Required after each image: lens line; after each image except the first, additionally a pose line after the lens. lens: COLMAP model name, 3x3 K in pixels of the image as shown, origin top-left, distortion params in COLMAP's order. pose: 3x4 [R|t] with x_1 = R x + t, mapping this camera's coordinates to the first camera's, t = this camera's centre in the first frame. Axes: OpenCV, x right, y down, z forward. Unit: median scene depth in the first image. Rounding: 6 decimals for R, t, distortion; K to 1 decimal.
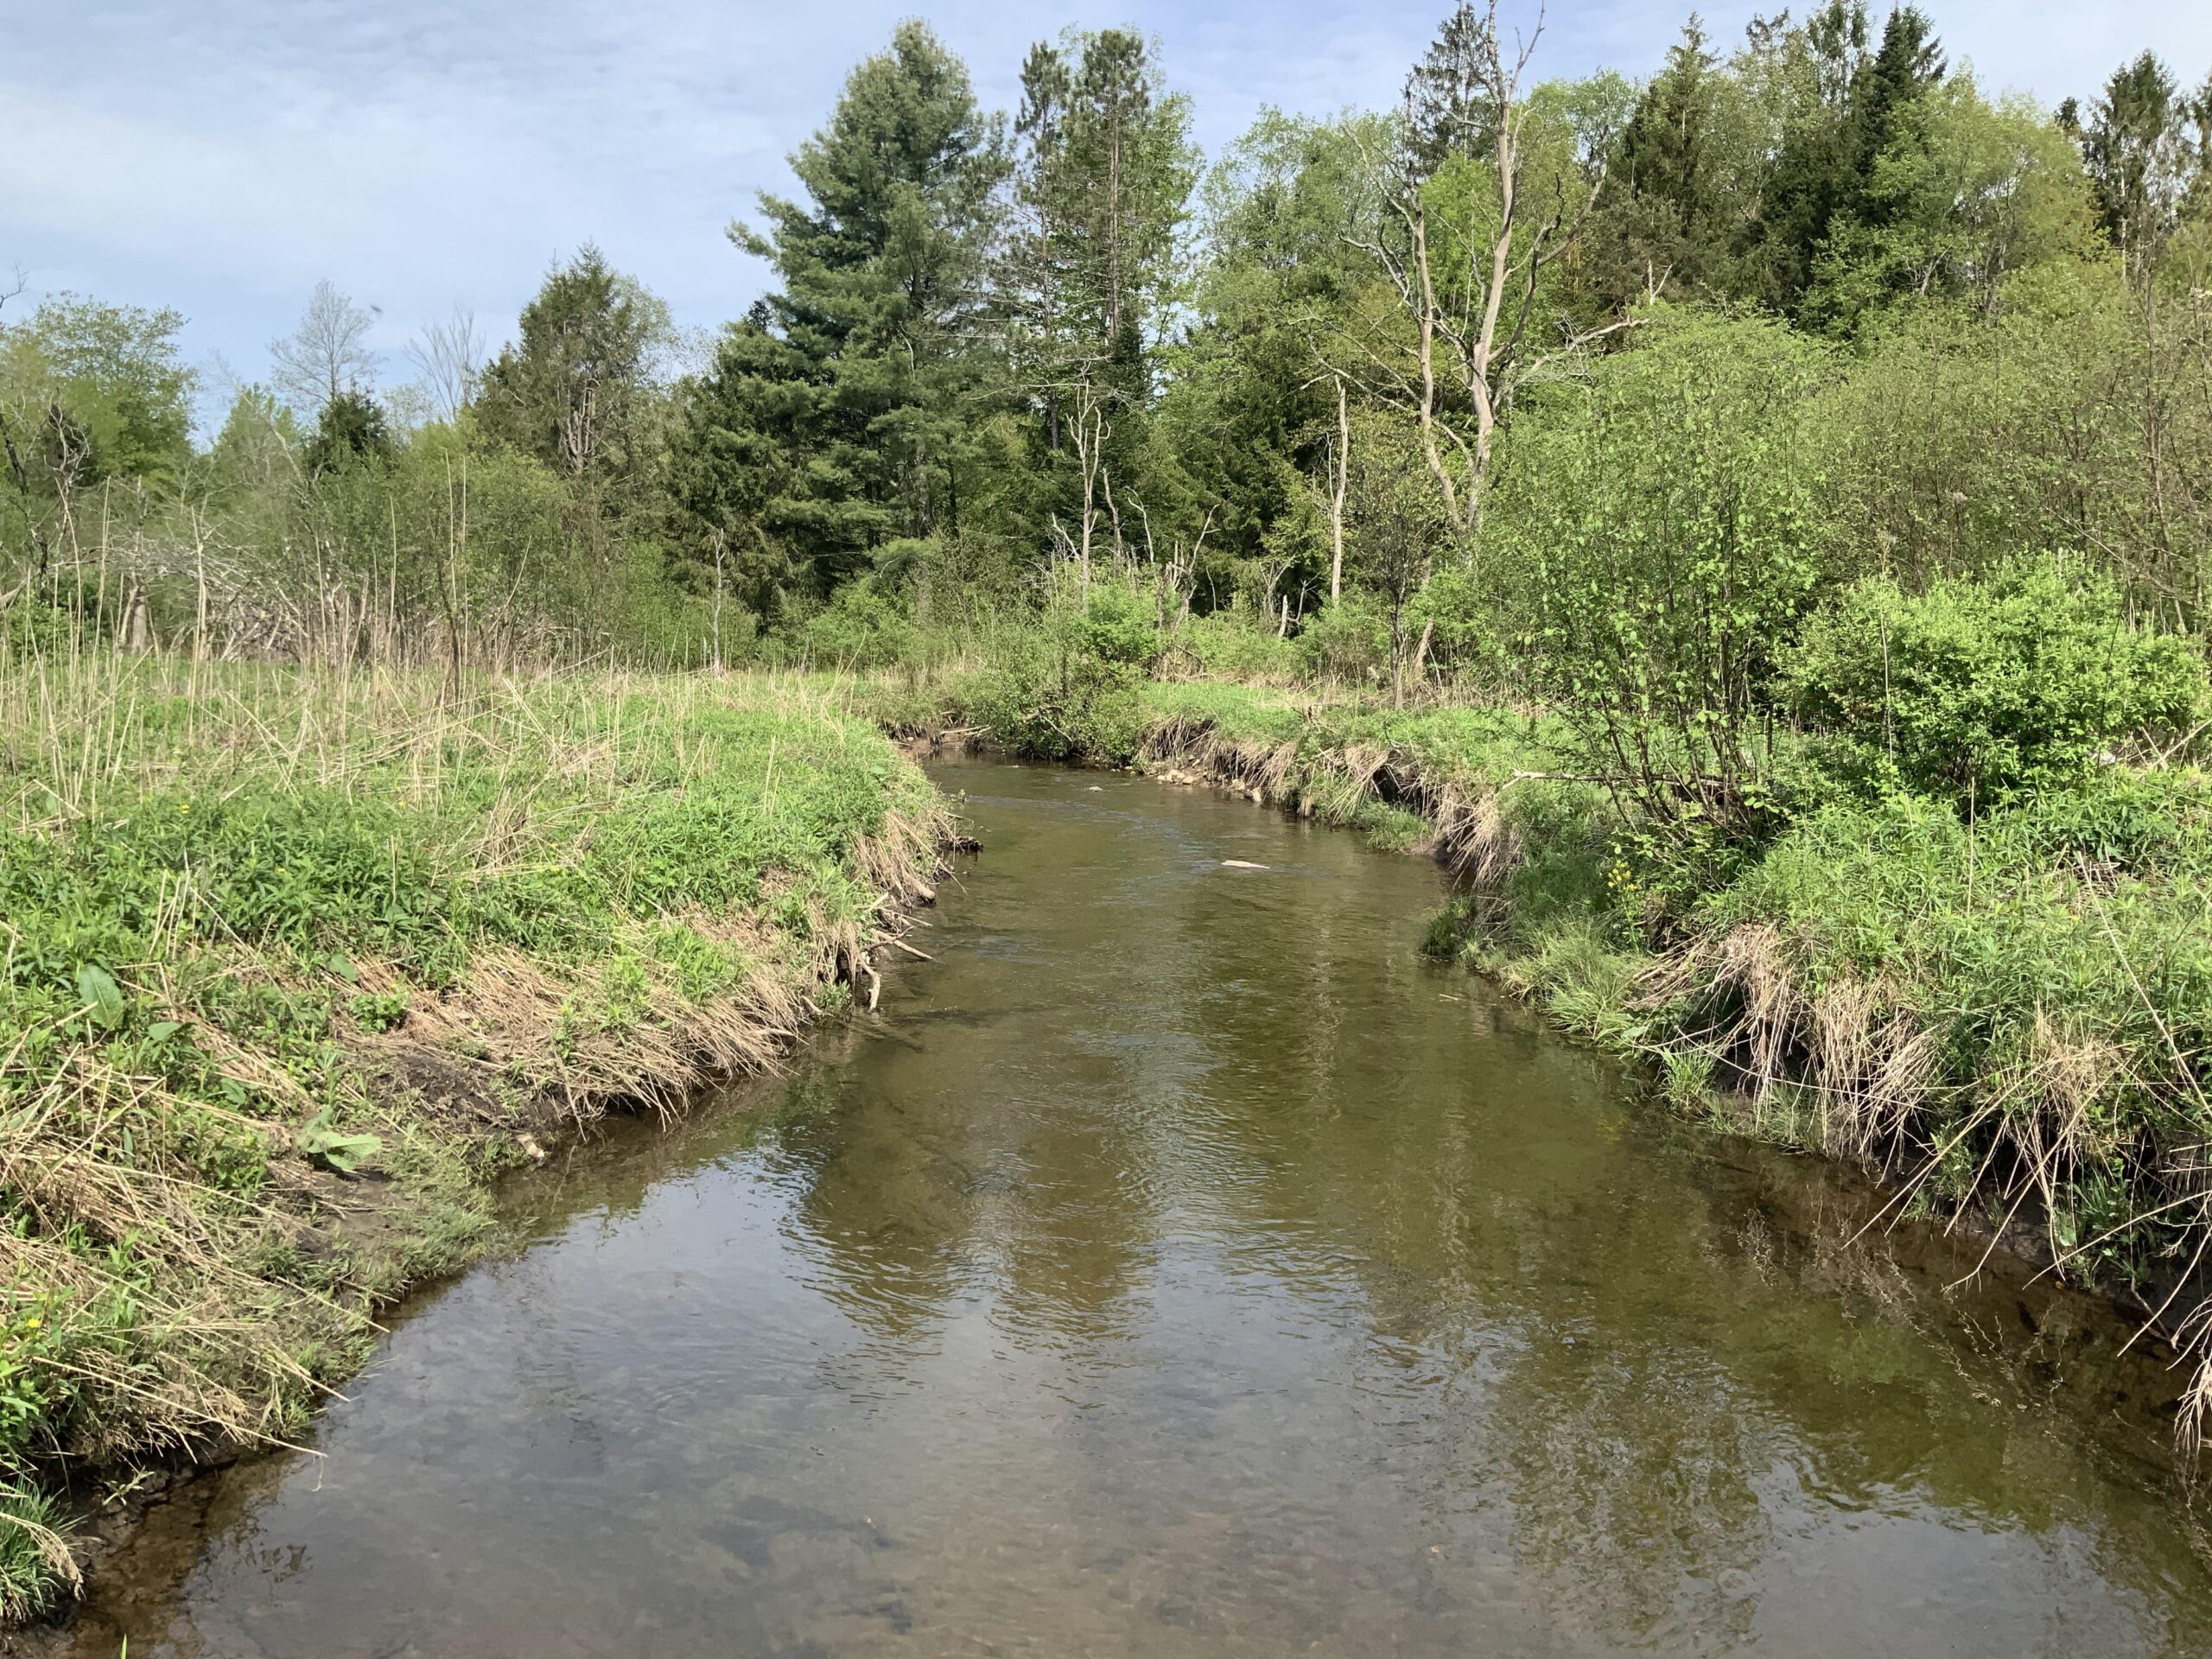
lens RADIAL K [[1833.7, 0, 1116.5], [0, 1833.7, 830.5], [0, 0, 1]] dist [0.131248, -0.250722]
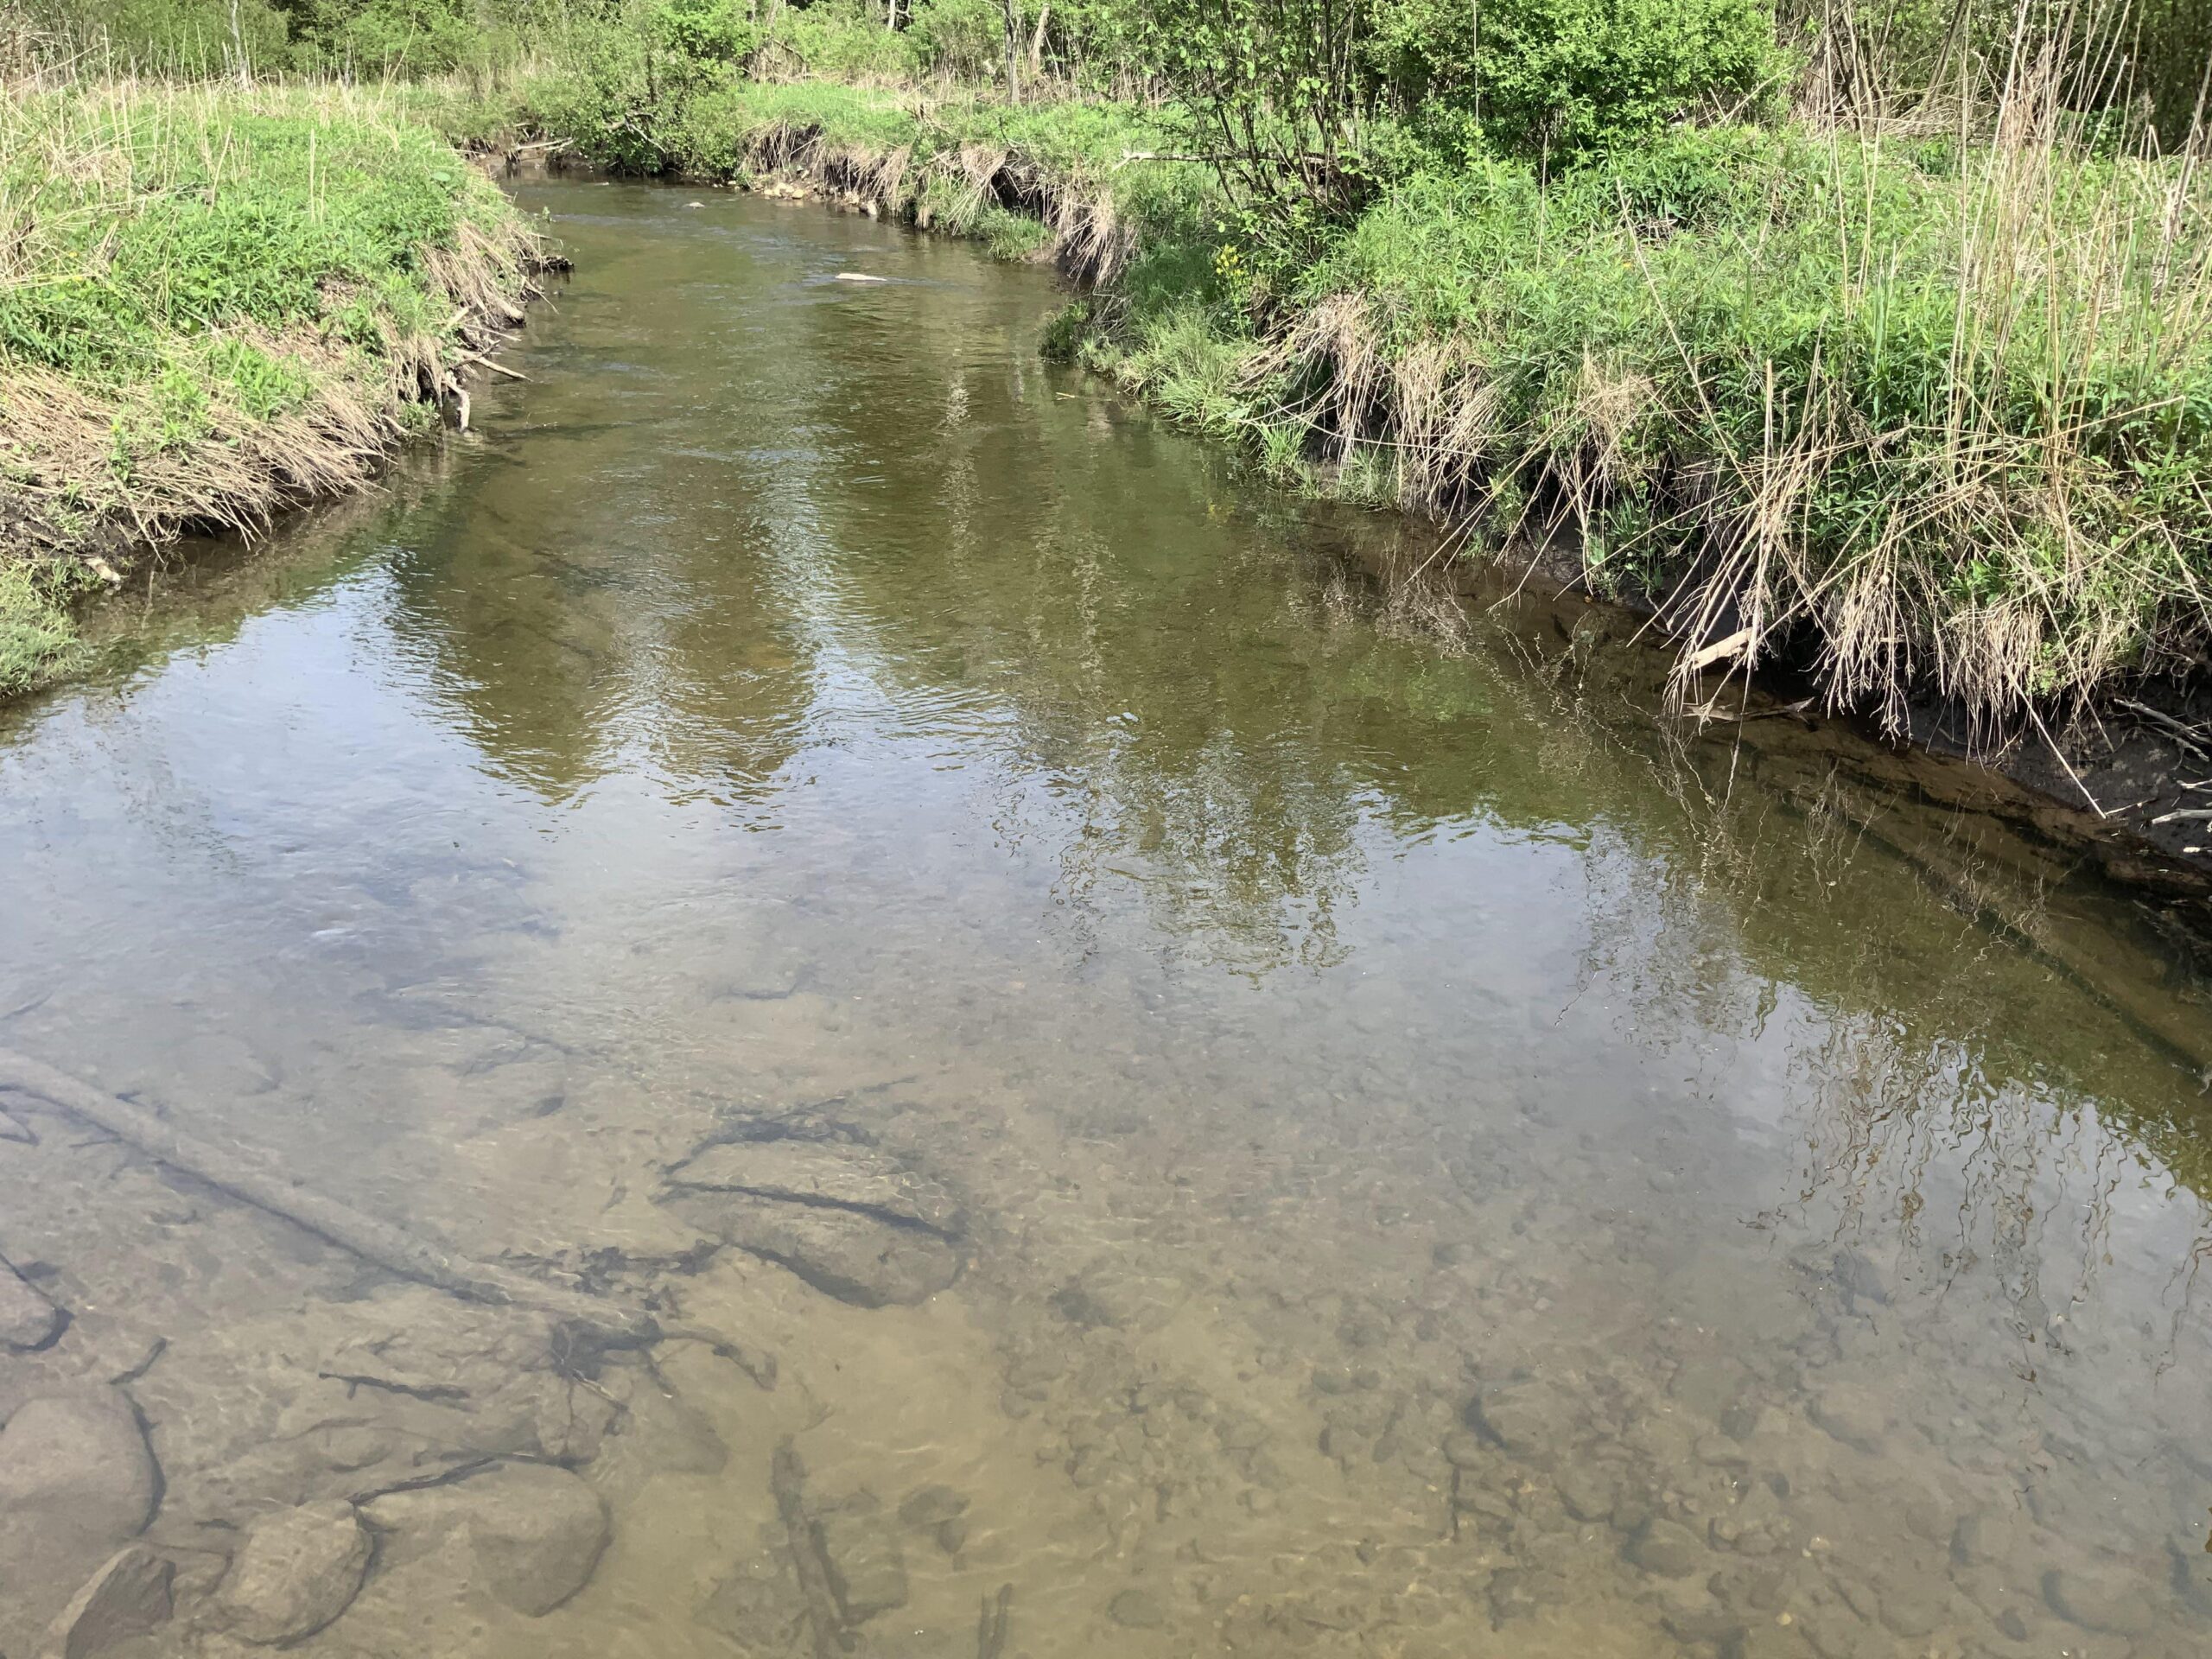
lens RADIAL K [[1842.5, 0, 1106.0], [0, 1842.5, 829.5], [0, 0, 1]] dist [0.089637, -0.175212]
pose [[0.981465, -0.085254, 0.171631, 0.003132], [0.031457, 0.955118, 0.294549, 0.007319], [-0.189040, -0.283691, 0.940098, -0.007348]]
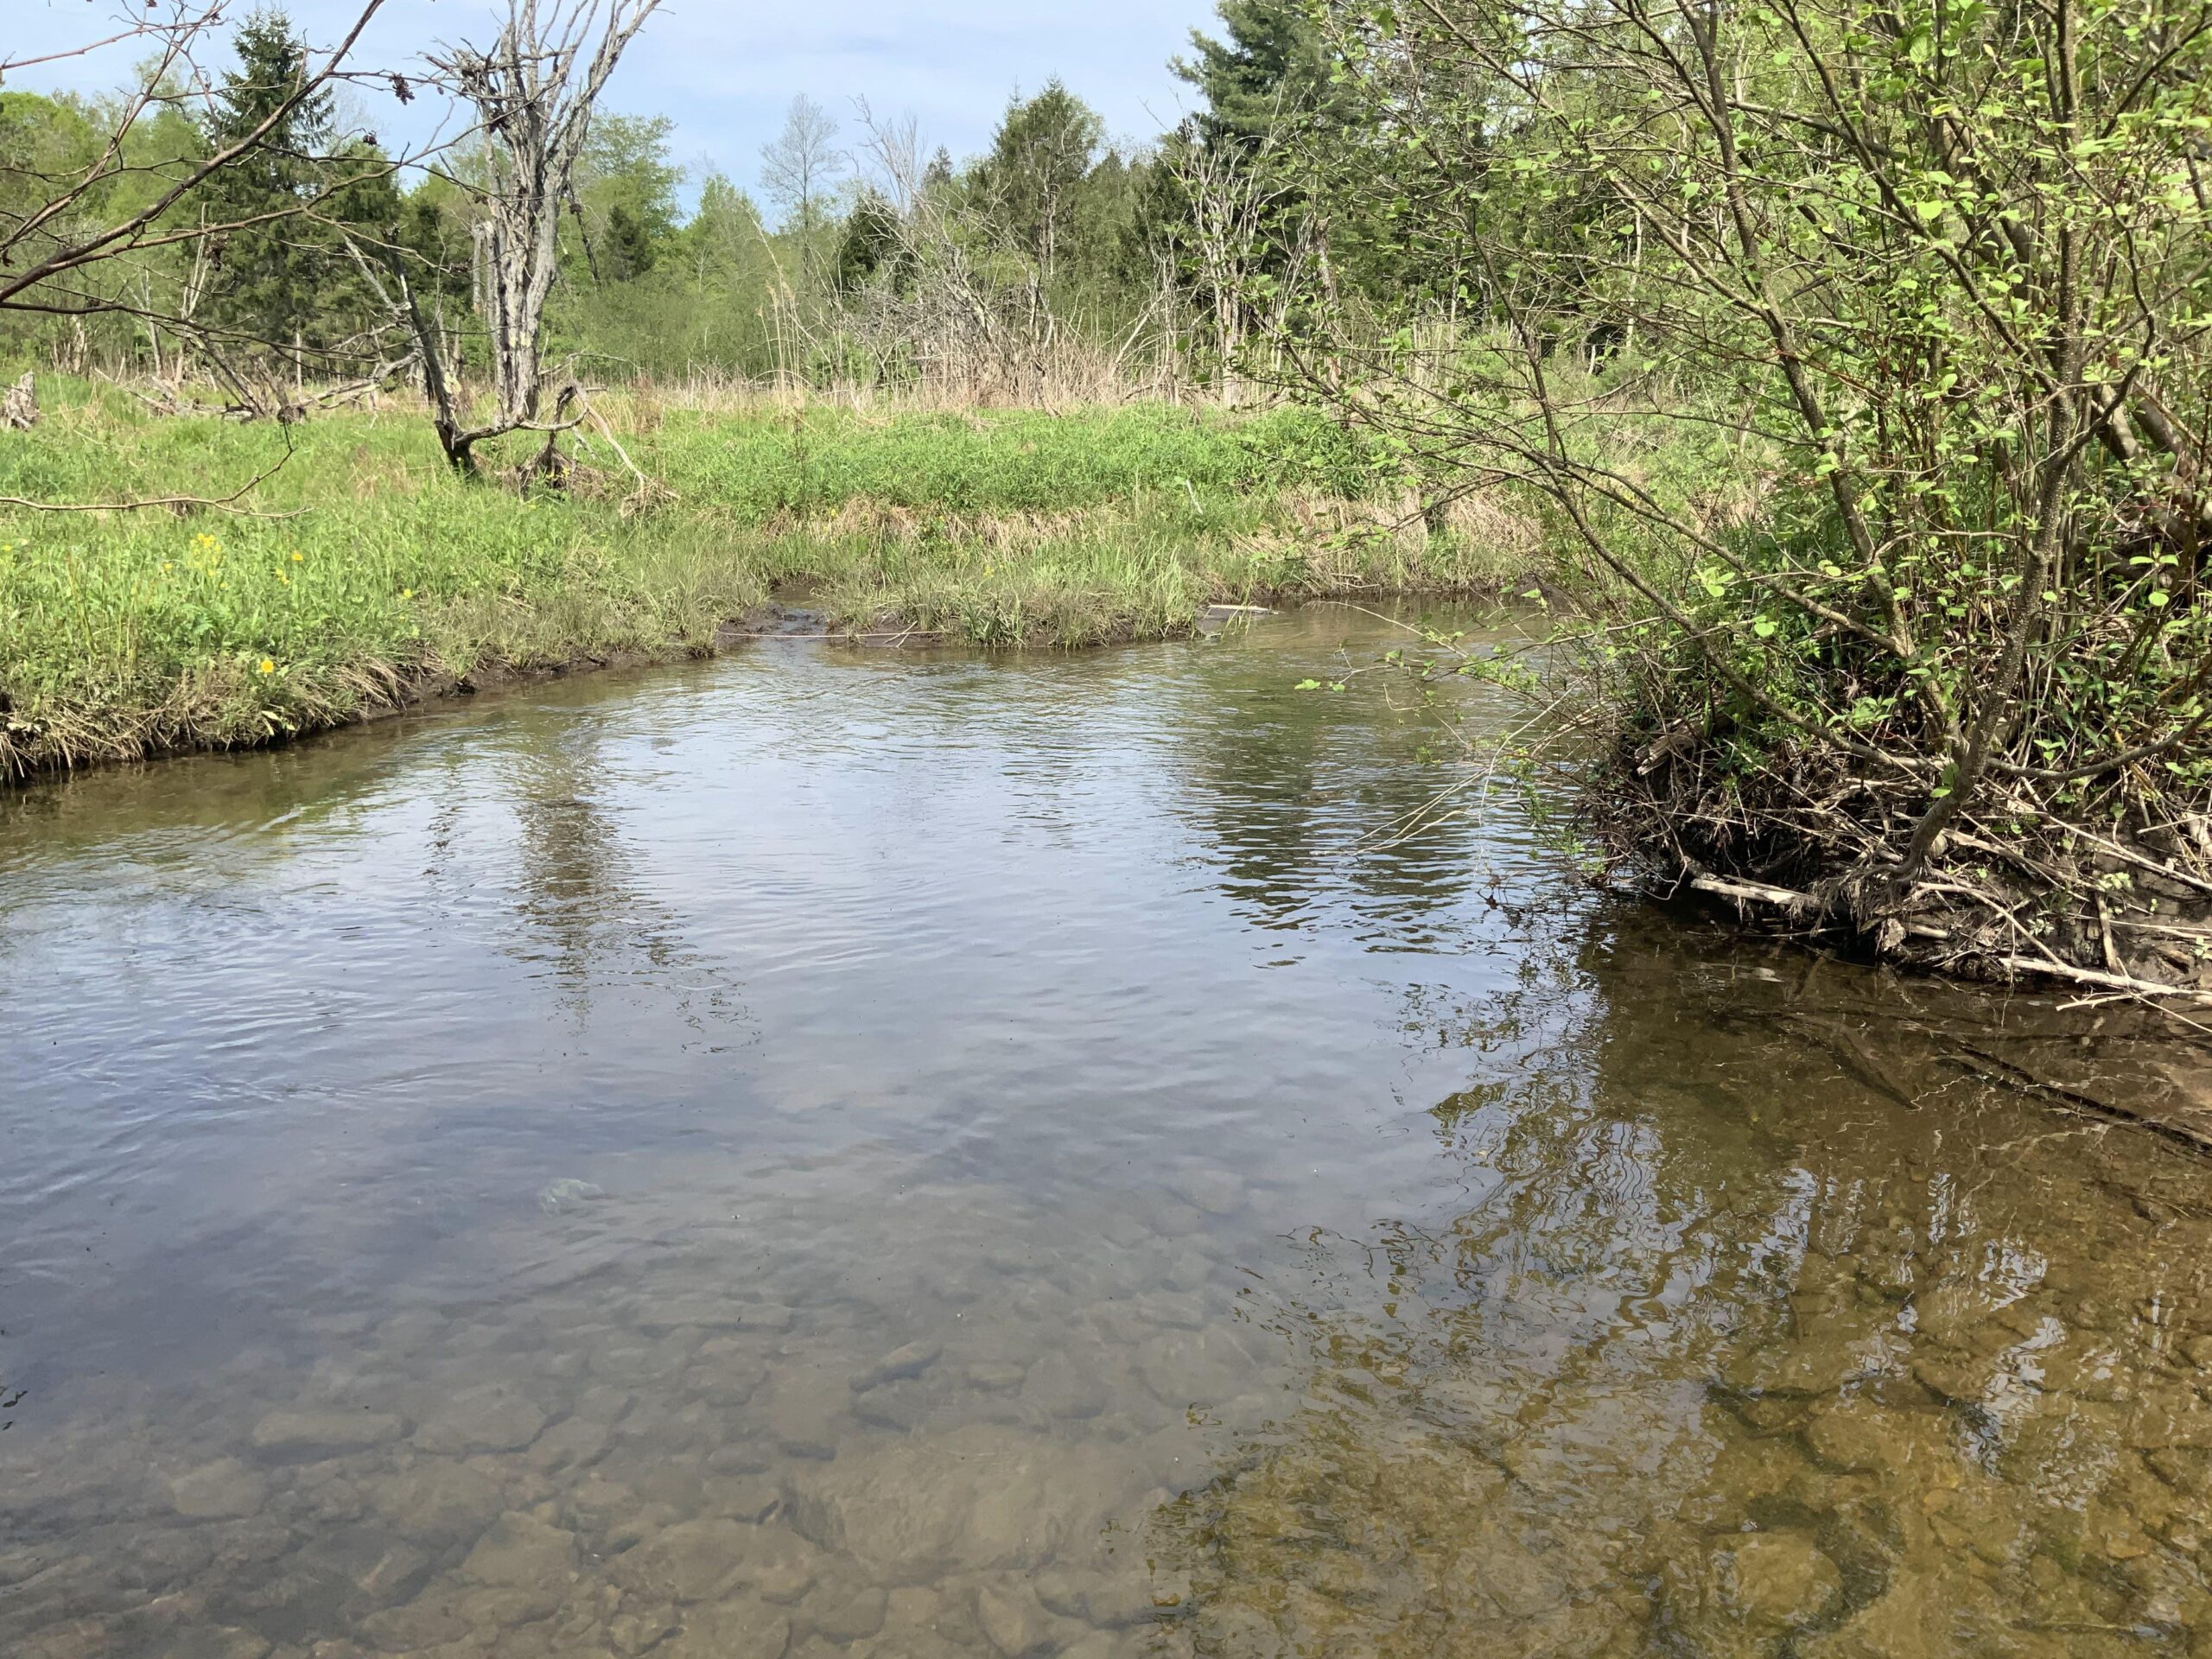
lens RADIAL K [[1842.5, 0, 1106.0], [0, 1842.5, 829.5], [0, 0, 1]] dist [0.089637, -0.175212]
pose [[0.987249, 0.030015, -0.156327, -0.067688], [-0.010176, 0.991954, 0.126189, 0.099235], [0.158857, -0.122989, 0.979611, -0.773838]]
